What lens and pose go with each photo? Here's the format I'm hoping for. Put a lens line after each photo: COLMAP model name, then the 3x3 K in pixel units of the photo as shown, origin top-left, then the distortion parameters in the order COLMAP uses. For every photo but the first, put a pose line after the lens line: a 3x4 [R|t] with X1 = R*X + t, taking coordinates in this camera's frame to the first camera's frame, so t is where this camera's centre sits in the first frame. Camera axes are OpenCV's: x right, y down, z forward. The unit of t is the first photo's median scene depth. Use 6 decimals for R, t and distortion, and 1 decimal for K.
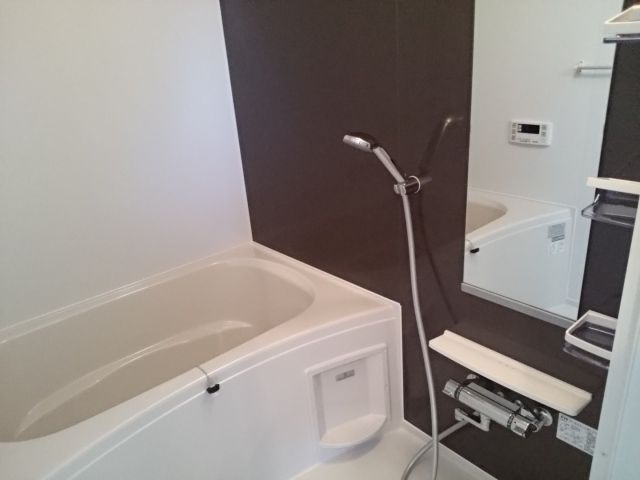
lens RADIAL K [[503.2, 0, 320.0], [0, 503.2, 240.0], [0, 0, 1]] dist [0.000326, 0.005679]
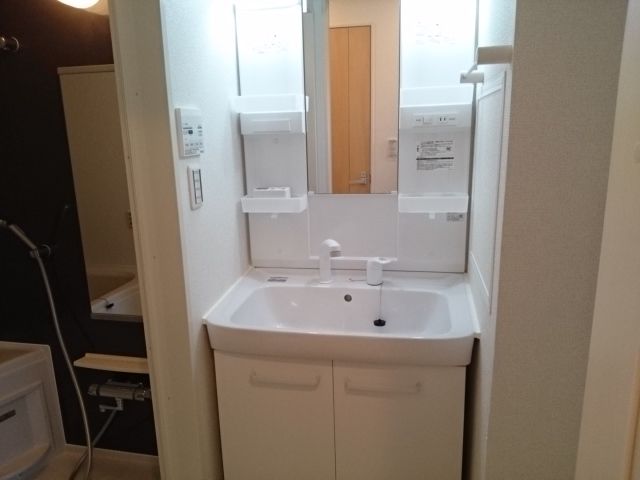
lens RADIAL K [[503.2, 0, 320.0], [0, 503.2, 240.0], [0, 0, 1]] dist [0.000326, 0.005679]
pose [[0.801515, -0.078116, 0.592850, -0.037902], [0.196580, 0.970748, -0.137860, 0.199412], [-0.564739, 0.227039, 0.793425, -0.577657]]
